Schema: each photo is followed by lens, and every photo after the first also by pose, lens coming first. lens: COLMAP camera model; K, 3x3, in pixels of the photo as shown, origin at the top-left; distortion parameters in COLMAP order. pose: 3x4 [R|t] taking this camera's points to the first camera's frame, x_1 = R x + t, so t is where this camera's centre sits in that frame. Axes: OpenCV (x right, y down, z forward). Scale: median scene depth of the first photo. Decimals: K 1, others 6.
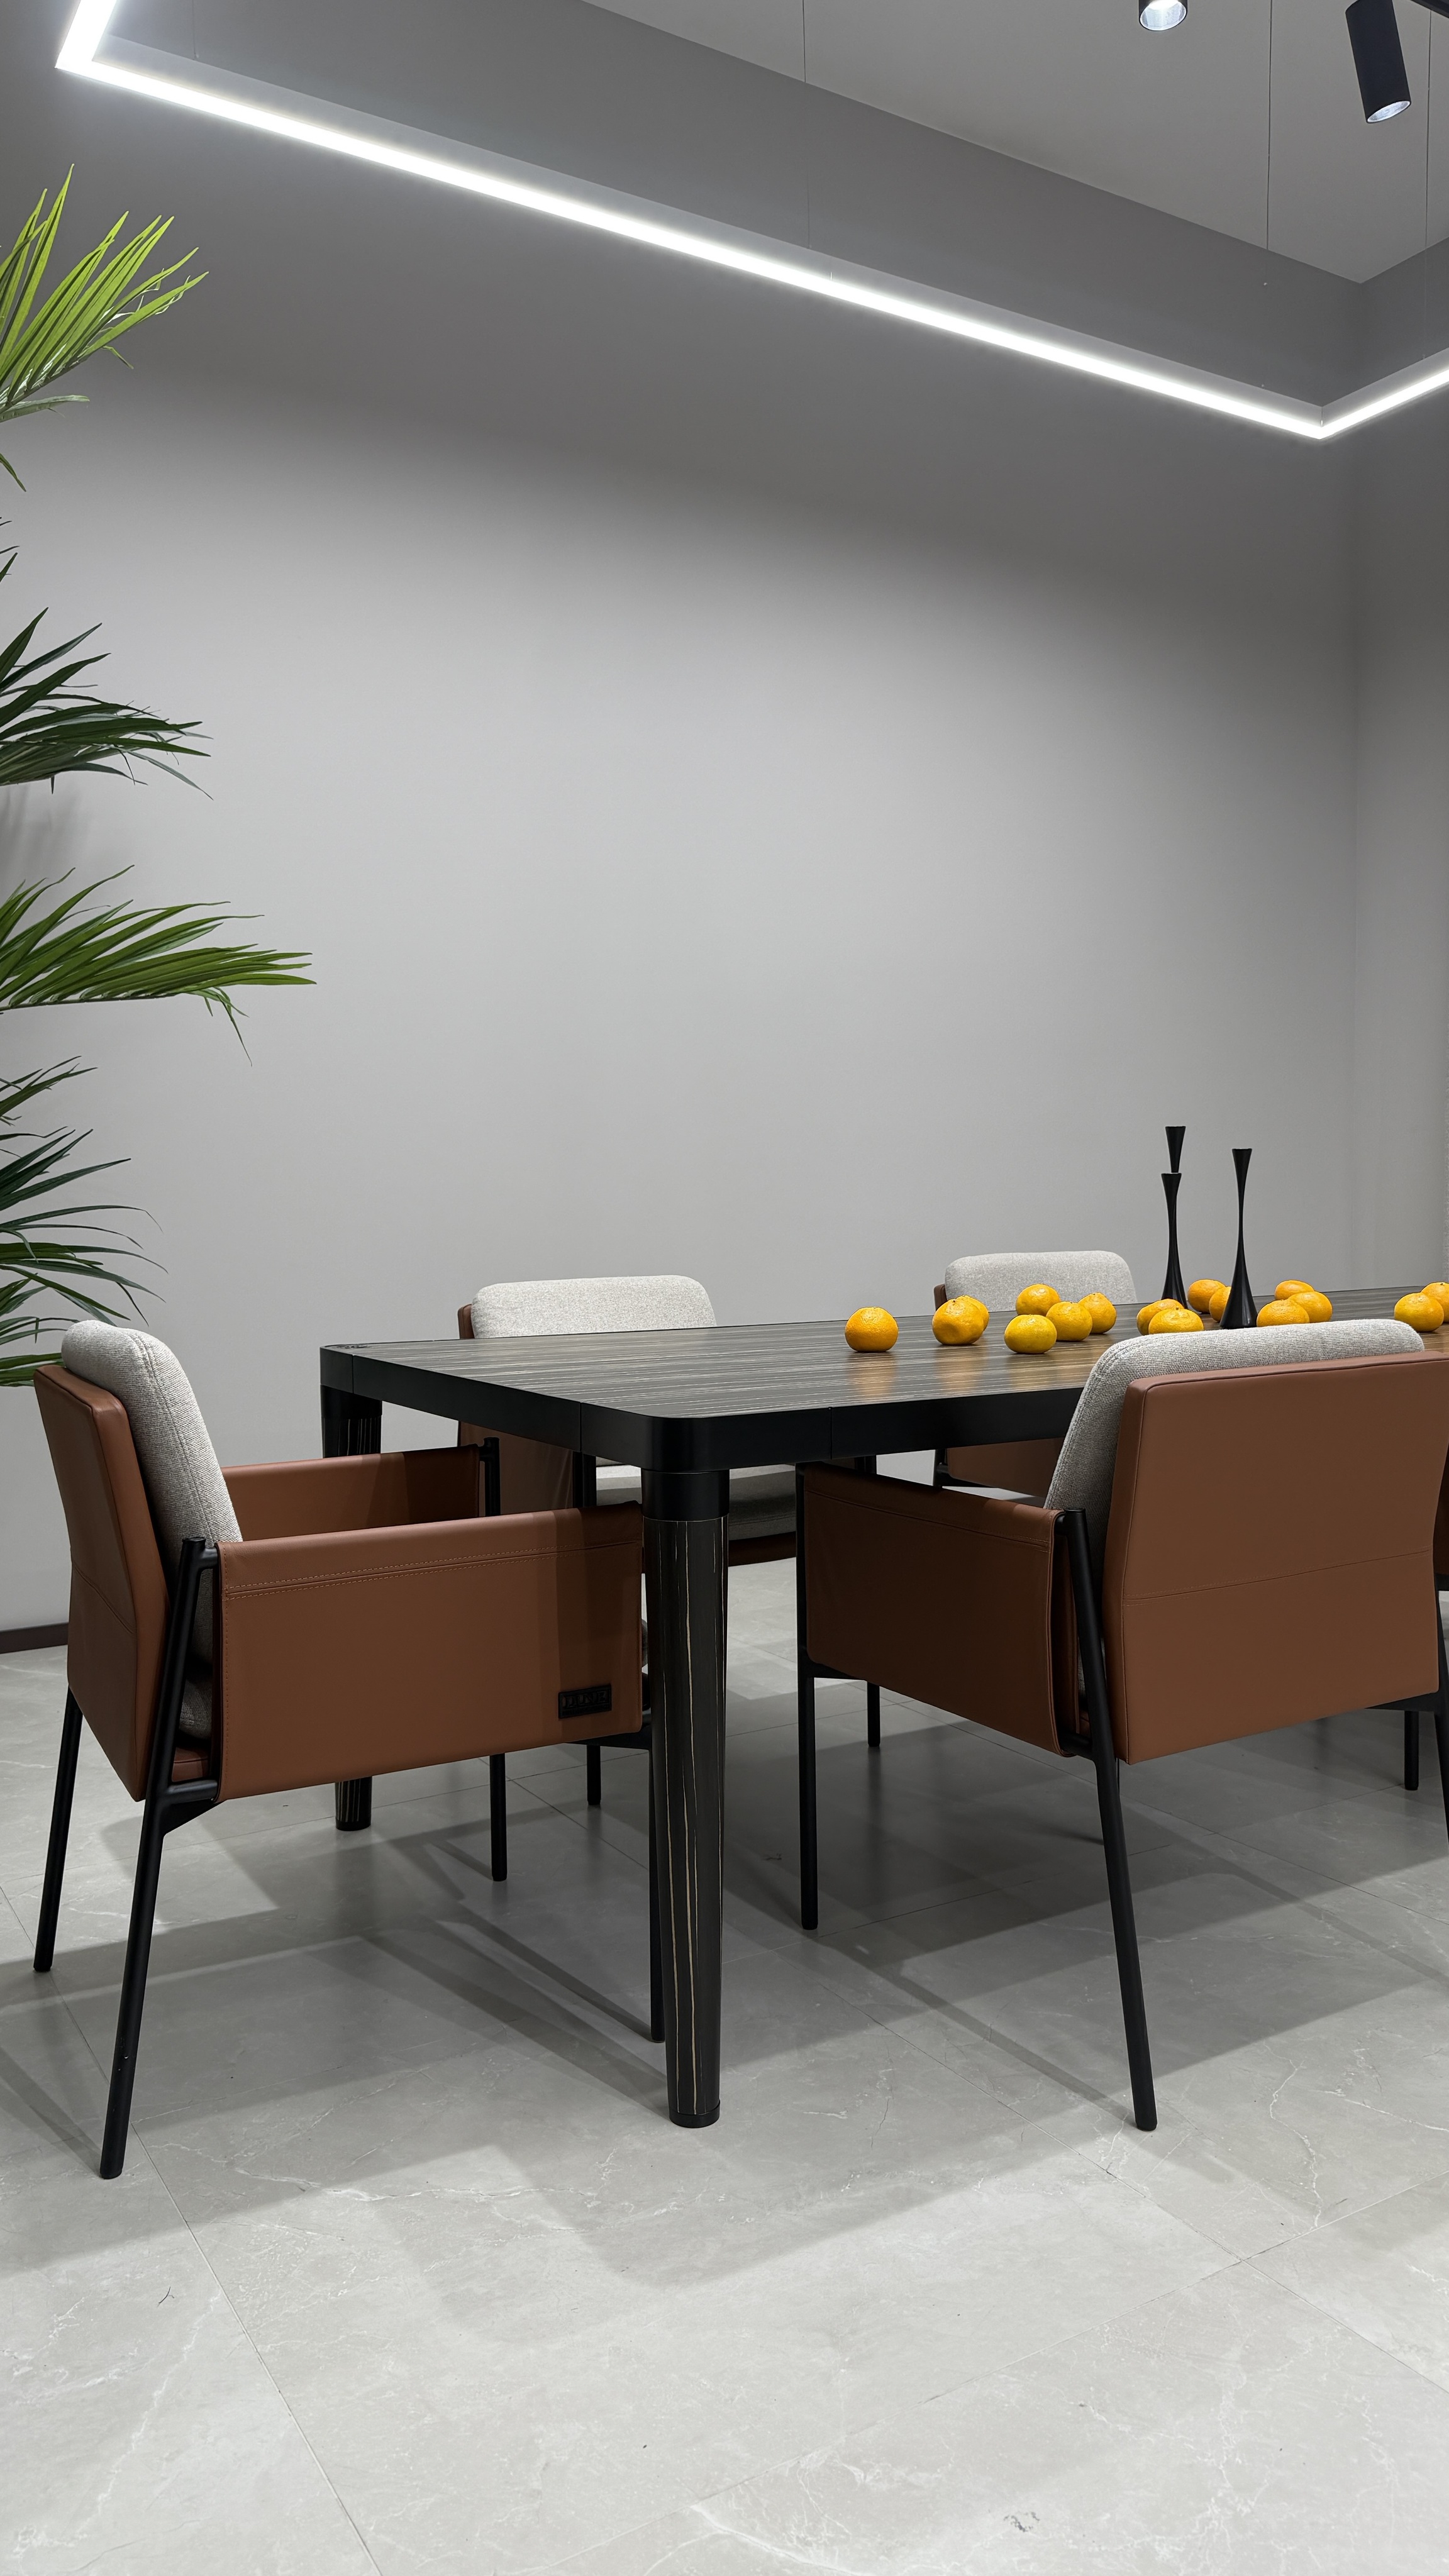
lens RADIAL K [[1819.6, 0, 683.0], [0, 1819.6, 1300.4], [0, 0, 1]] dist [0.042218, -0.061150]
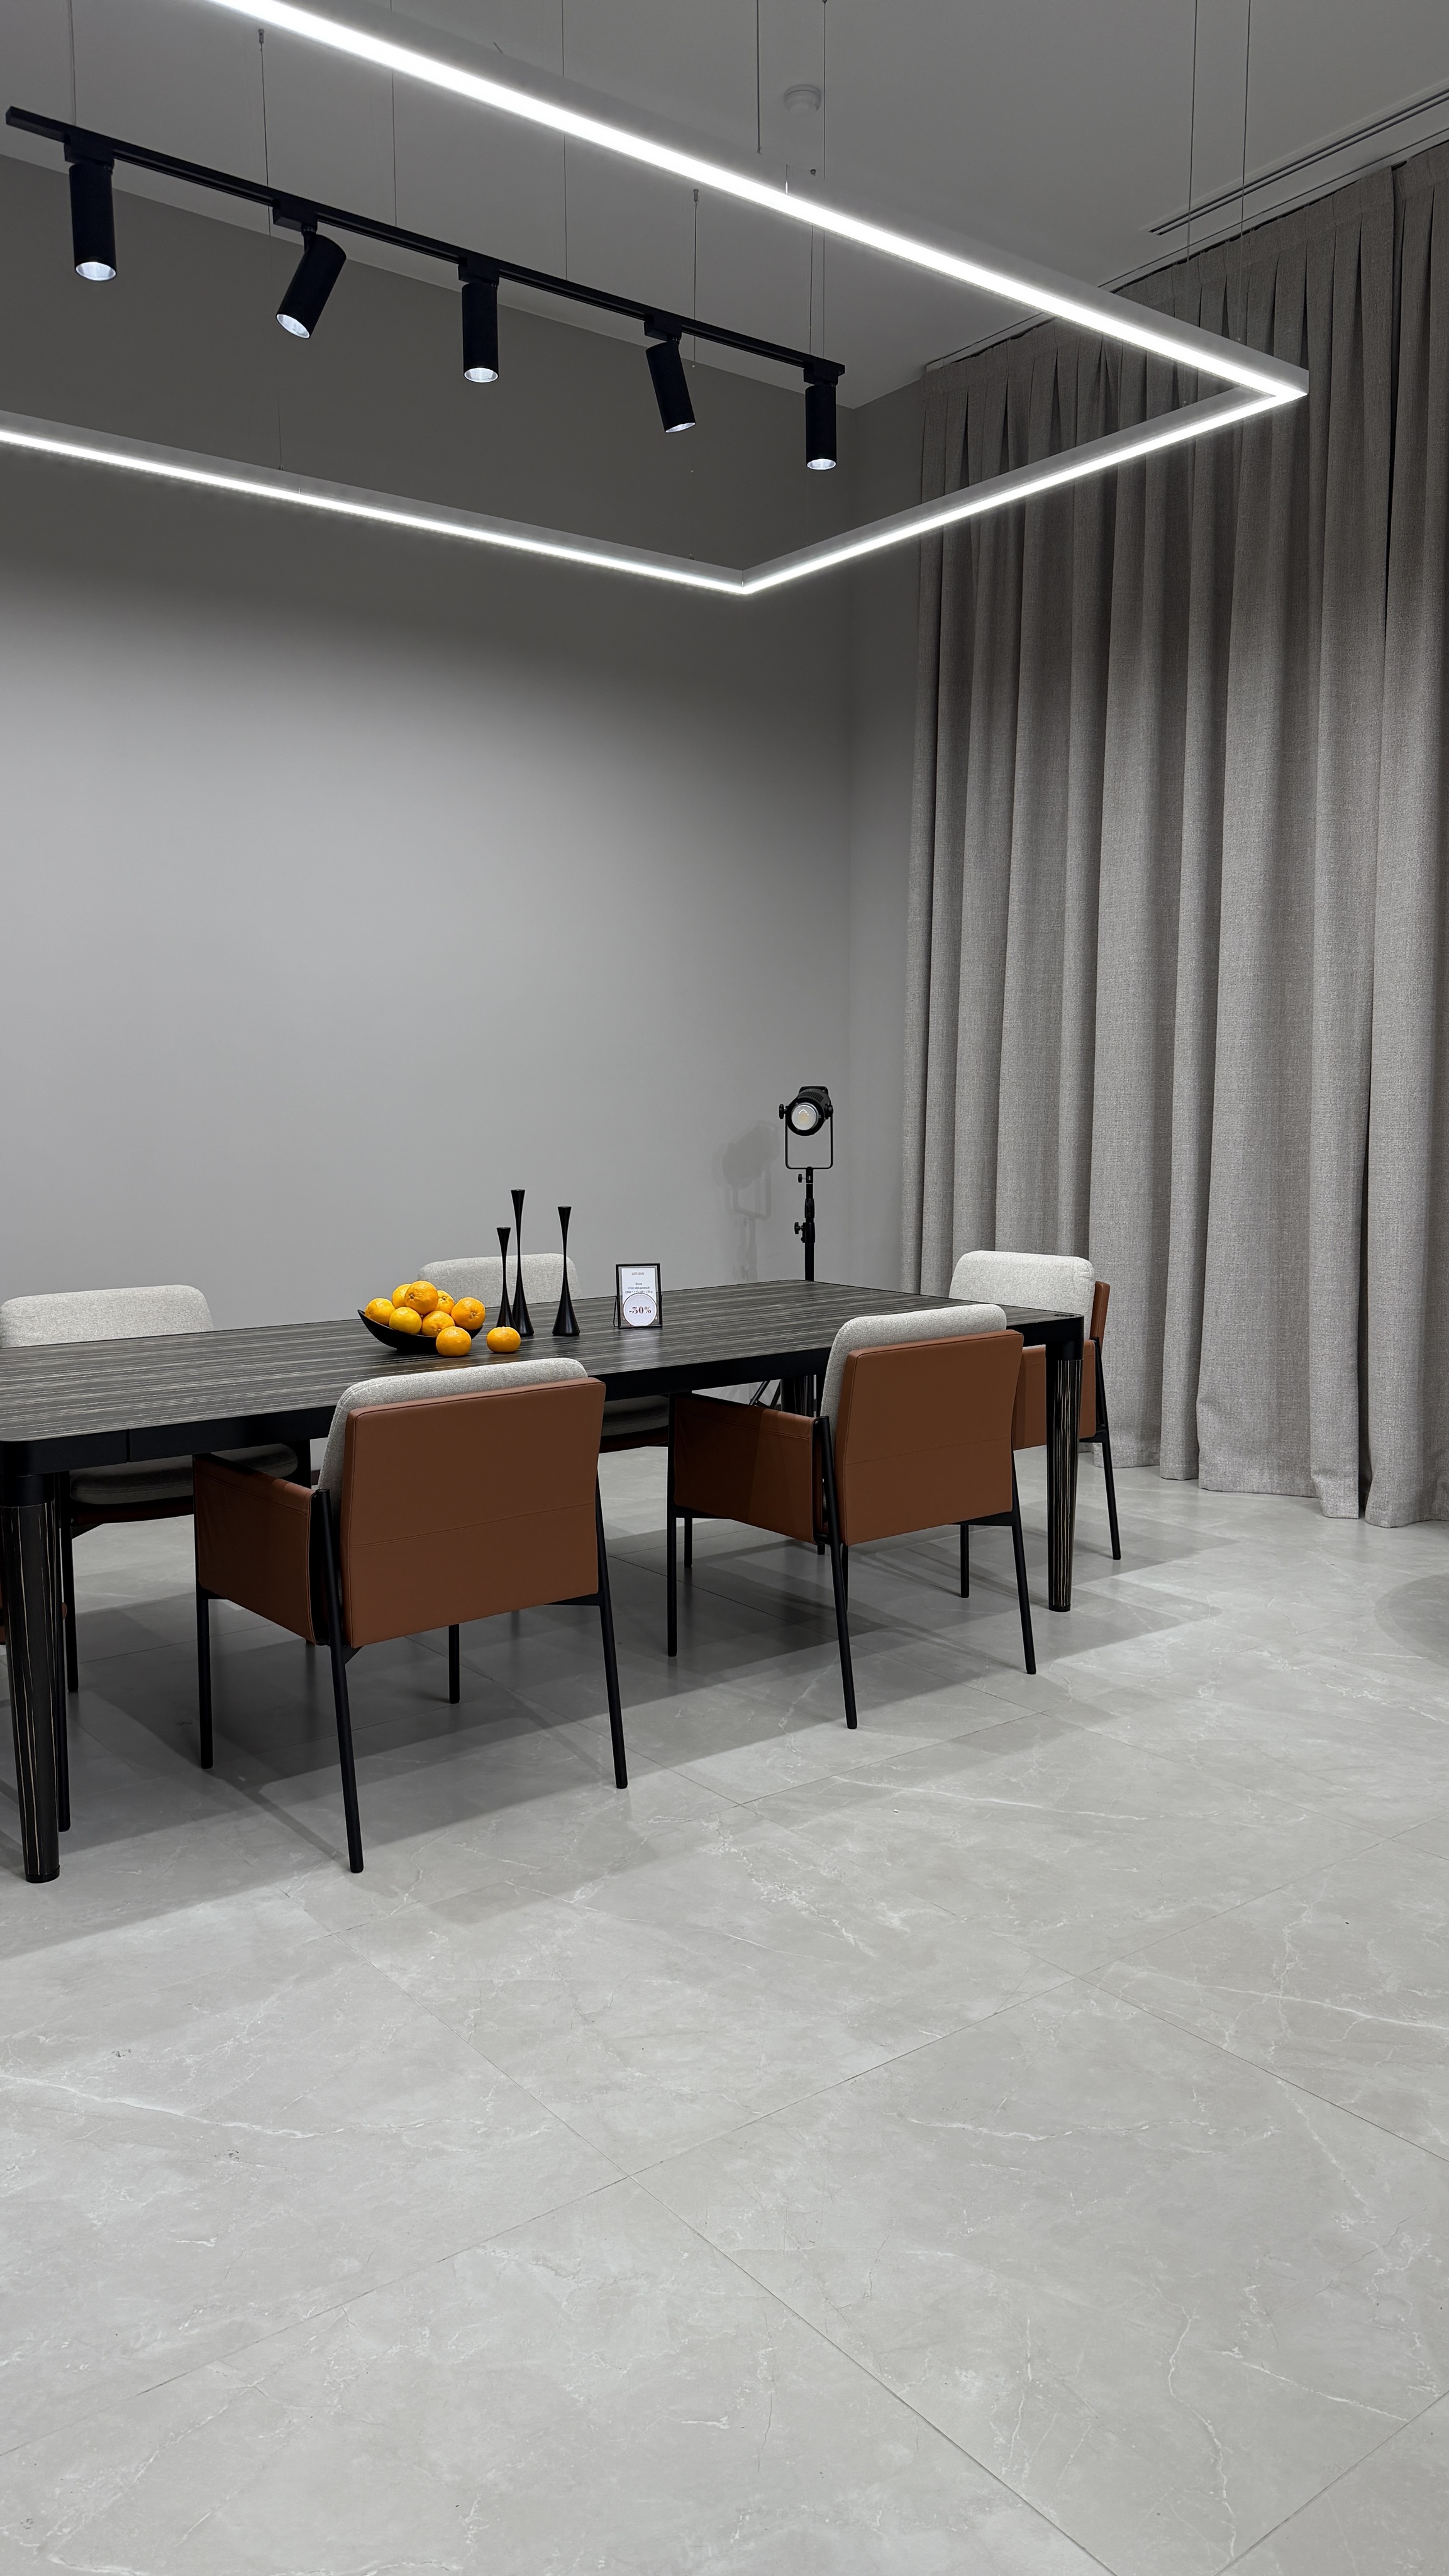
lens RADIAL K [[1814.5, 0, 718.1], [0, 1814.5, 1305.1], [0, 0, 1]] dist [0.061932, -0.112082]
pose [[0.992007, -0.006007, 0.126042, 0.352794], [-0.001698, 0.998141, 0.060927, -0.130200], [-0.126174, -0.060654, 0.990152, -0.550712]]
